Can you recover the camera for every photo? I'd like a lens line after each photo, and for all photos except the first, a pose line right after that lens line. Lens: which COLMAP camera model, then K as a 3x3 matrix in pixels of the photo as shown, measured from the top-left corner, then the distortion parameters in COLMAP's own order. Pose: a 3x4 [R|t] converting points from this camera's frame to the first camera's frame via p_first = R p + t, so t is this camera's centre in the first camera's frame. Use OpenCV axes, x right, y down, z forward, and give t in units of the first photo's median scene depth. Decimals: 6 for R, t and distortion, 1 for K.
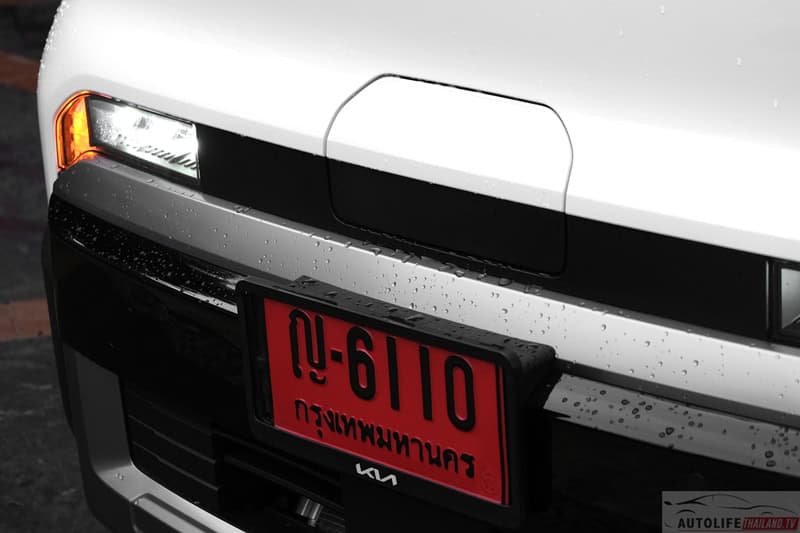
lens RADIAL K [[2292.0, 0, 400.0], [0, 2292.0, 266.5], [0, 0, 1]] dist [0.040588, -0.007098]
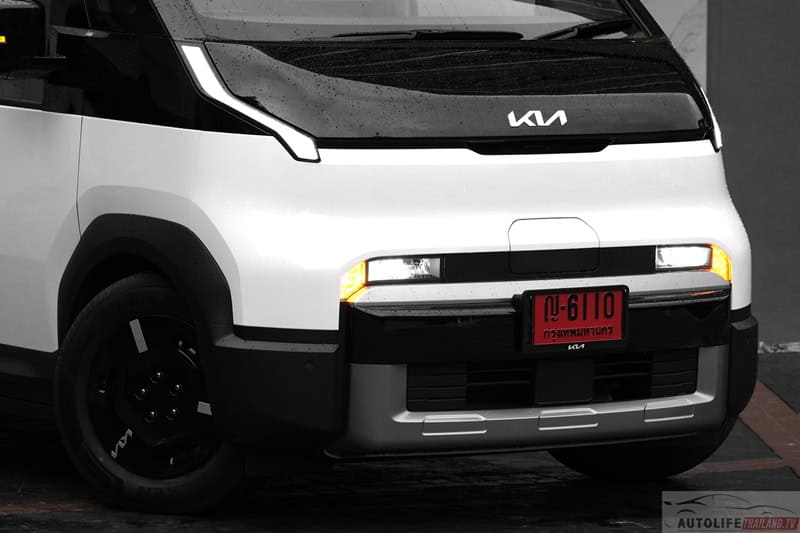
lens RADIAL K [[4218.6, 0, 400.0], [0, 4218.6, 266.5], [0, 0, 1]] dist [-0.112681, 2.305471]
pose [[0.224356, -0.029074, 0.974073, -5.321174], [0.301217, 0.952676, -0.040944, 0.146714], [-0.926786, 0.302593, 0.222496, -0.015432]]
